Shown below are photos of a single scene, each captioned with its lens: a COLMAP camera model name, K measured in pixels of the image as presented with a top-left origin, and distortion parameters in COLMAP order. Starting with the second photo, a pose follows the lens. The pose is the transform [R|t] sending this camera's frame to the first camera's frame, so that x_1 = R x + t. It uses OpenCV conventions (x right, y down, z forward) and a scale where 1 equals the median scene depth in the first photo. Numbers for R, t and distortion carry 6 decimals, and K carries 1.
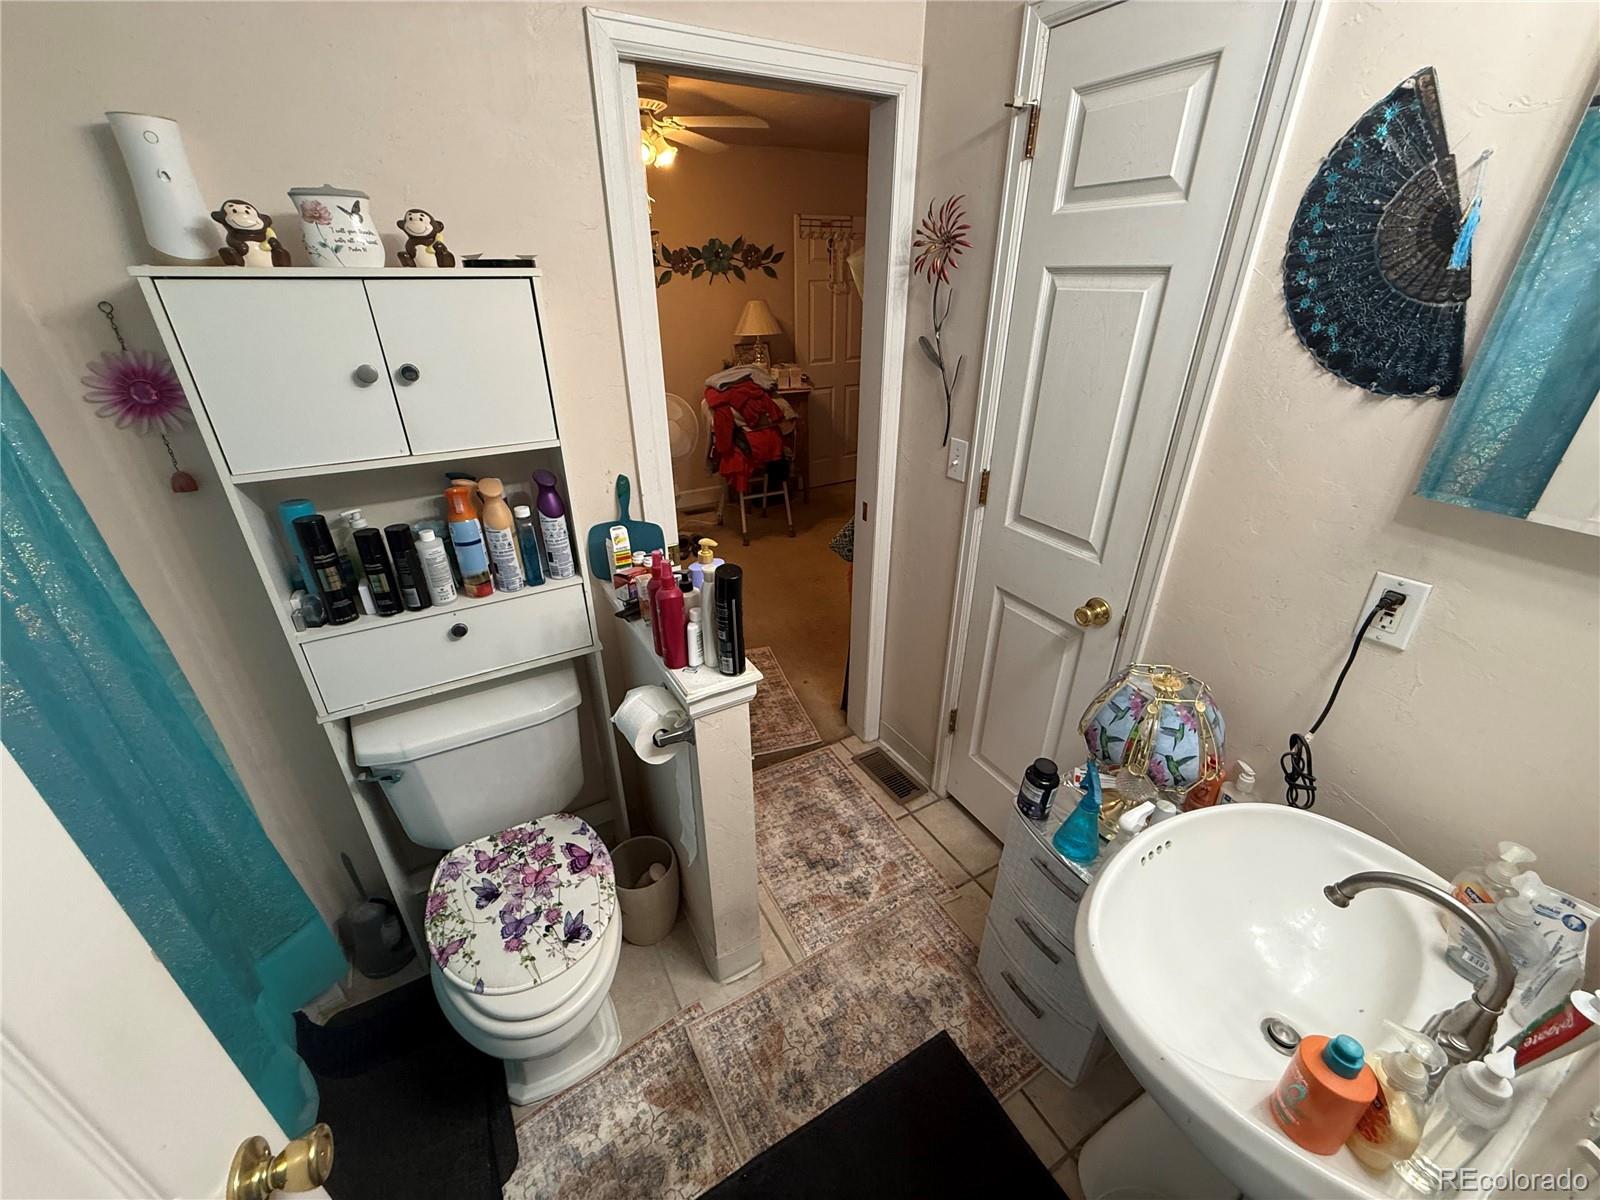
lens RADIAL K [[639.4, 0, 796.2], [0, 639.4, 600.9], [0, 0, 1]] dist [0.000028, 0.000669]
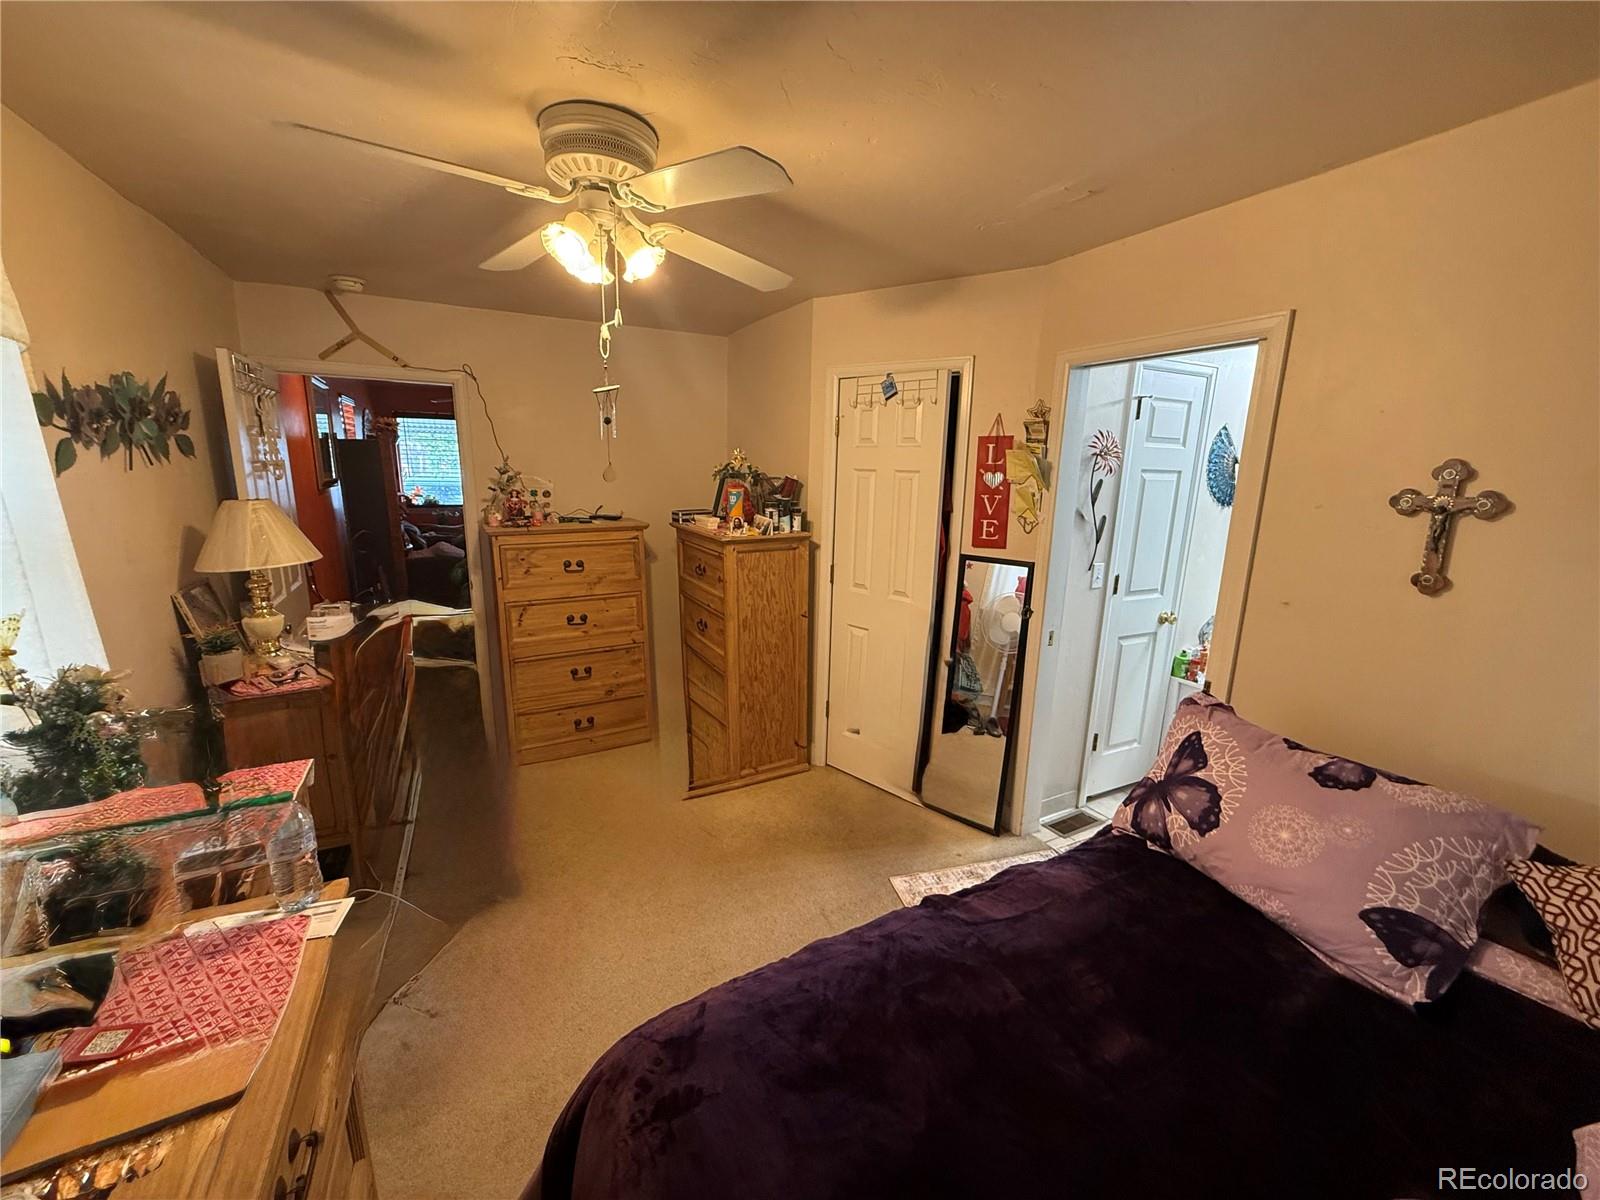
lens RADIAL K [[639.4, 0, 796.2], [0, 639.4, 600.9], [0, 0, 1]] dist [0.000028, 0.000669]
pose [[0.039973, -0.200143, 0.978951, -1.665343], [0.434655, 0.885664, 0.163323, -0.920750], [-0.899709, 0.418978, 0.122395, 1.839090]]
